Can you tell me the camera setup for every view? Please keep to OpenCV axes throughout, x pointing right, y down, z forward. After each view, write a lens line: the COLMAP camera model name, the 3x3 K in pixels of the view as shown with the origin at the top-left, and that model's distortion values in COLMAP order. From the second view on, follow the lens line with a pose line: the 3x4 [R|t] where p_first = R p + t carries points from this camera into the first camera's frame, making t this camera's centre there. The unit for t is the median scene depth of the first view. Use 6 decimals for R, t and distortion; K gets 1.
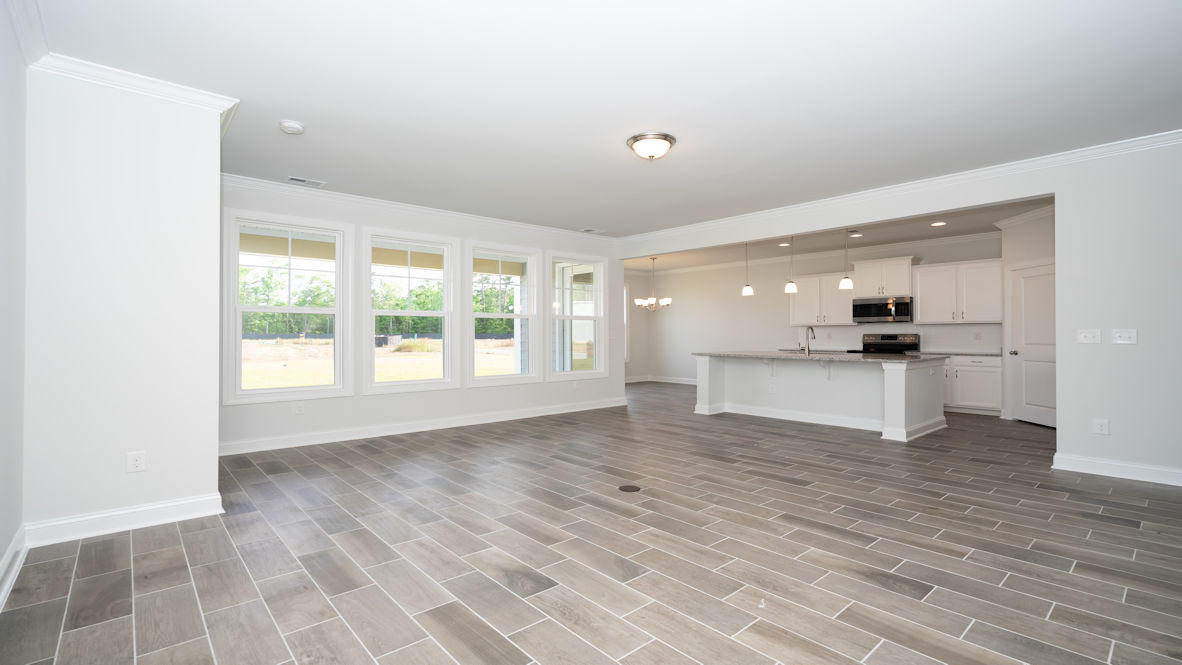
lens RADIAL K [[535.5, 0, 591.0], [0, 535.5, 332.5], [0, 0, 1]] dist [-0.000438, -0.000092]
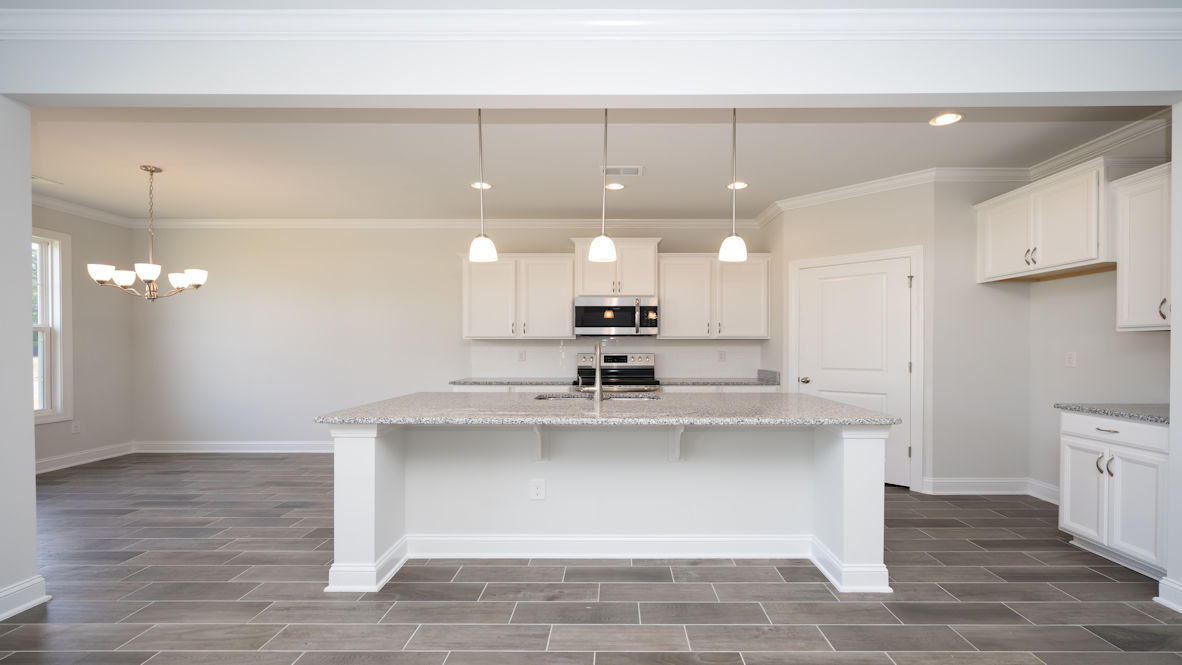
lens RADIAL K [[516.0, 0, 594.8], [0, 516.0, 349.2], [0, 0, 1]] dist [0.000156, -0.000066]
pose [[0.659609, -0.001007, 0.751608, 0.052032], [-0.003531, 0.999984, 0.004438, -0.004937], [-0.751600, -0.005581, 0.659595, 0.580280]]
